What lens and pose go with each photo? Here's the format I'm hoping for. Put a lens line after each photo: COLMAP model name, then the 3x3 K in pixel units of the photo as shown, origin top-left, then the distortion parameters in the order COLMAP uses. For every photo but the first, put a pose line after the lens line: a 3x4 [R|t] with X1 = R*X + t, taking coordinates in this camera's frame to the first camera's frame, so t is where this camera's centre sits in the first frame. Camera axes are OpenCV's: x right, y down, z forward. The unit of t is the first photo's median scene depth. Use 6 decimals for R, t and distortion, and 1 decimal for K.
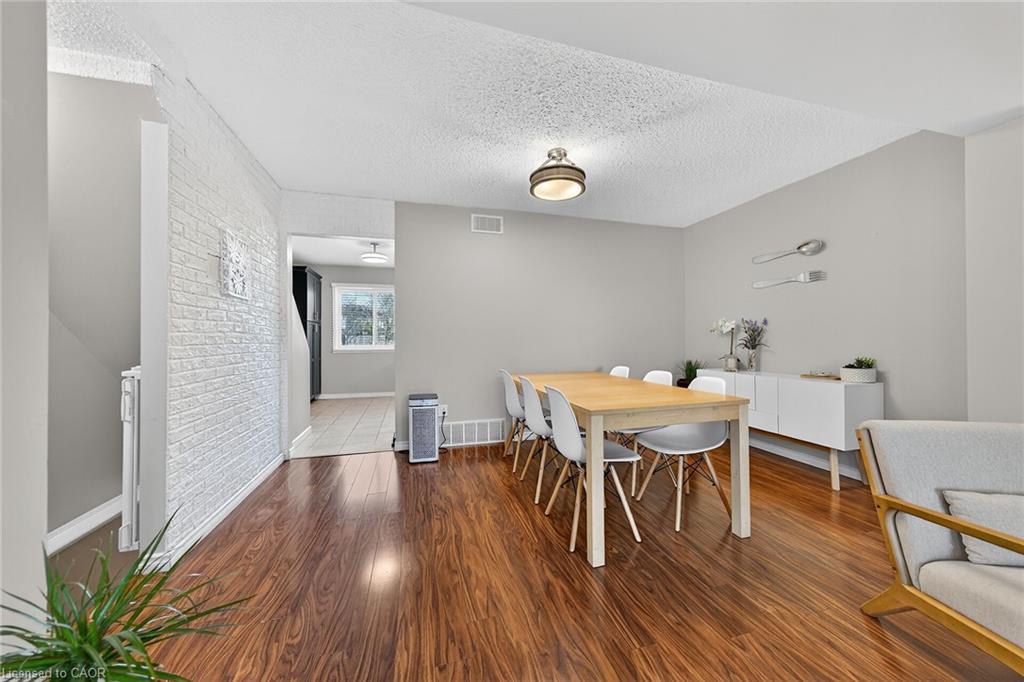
lens RADIAL K [[351.4, 0, 510.4], [0, 351.4, 336.0], [0, 0, 1]] dist [-0.000039, 0.000011]
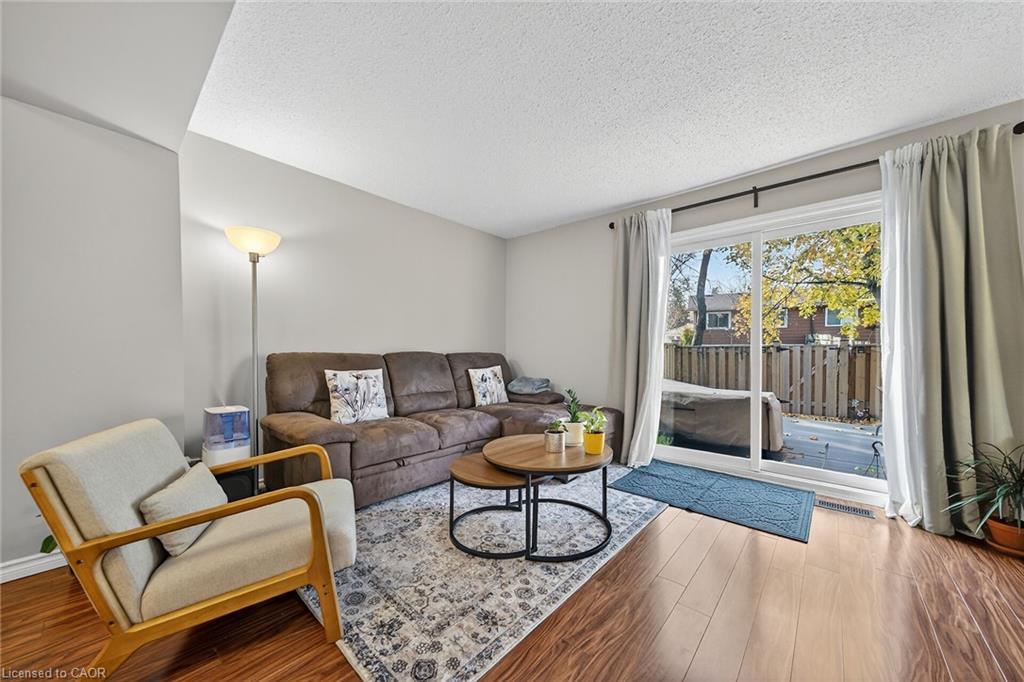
lens RADIAL K [[362.2, 0, 512.3], [0, 362.2, 355.7], [0, 0, 1]] dist [0.000096, 0.000297]
pose [[-0.540030, -0.009337, 0.841594, -0.046072], [-0.001757, 0.999949, 0.009967, 0.018633], [-0.841644, 0.003904, -0.540018, 0.308958]]
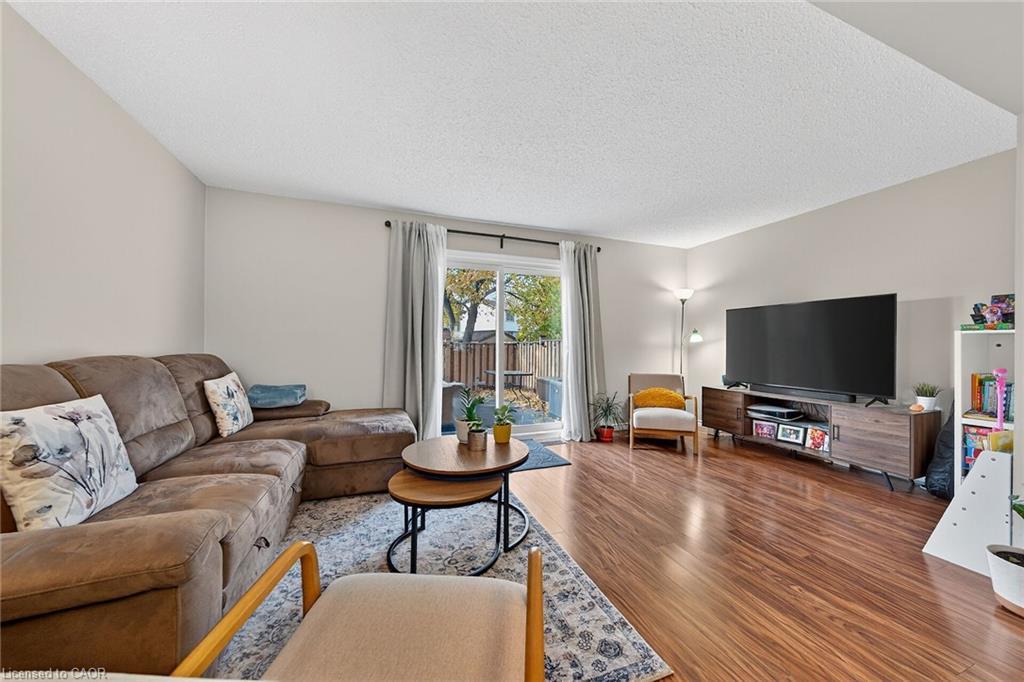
lens RADIAL K [[361.9, 0, 516.6], [0, 361.9, 344.4], [0, 0, 1]] dist [-0.000234, 0.000215]
pose [[-0.995375, -0.005253, -0.095925, 0.540389], [-0.004914, 0.999981, -0.003766, -0.002852], [0.095943, -0.003277, -0.995381, 0.631784]]
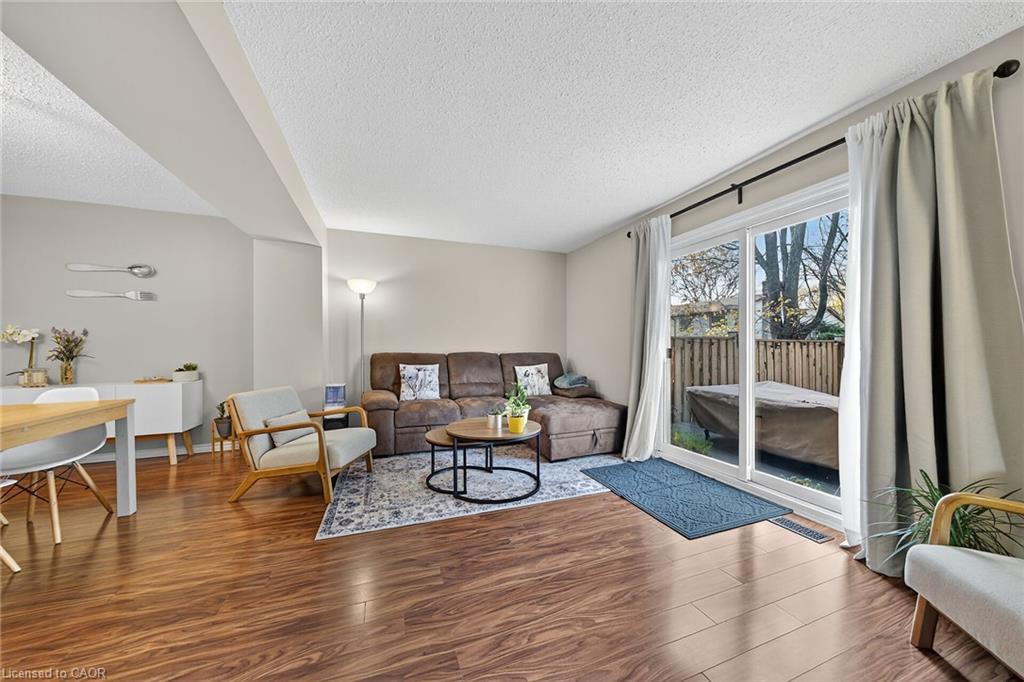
lens RADIAL K [[351.9, 0, 510.3], [0, 351.9, 344.7], [0, 0, 1]] dist [-0.010169, 0.000096]
pose [[-0.079895, 0.012886, 0.996720, -0.455179], [-0.002358, 0.999911, -0.013116, 0.004792], [-0.996800, -0.003398, -0.079858, -0.140122]]
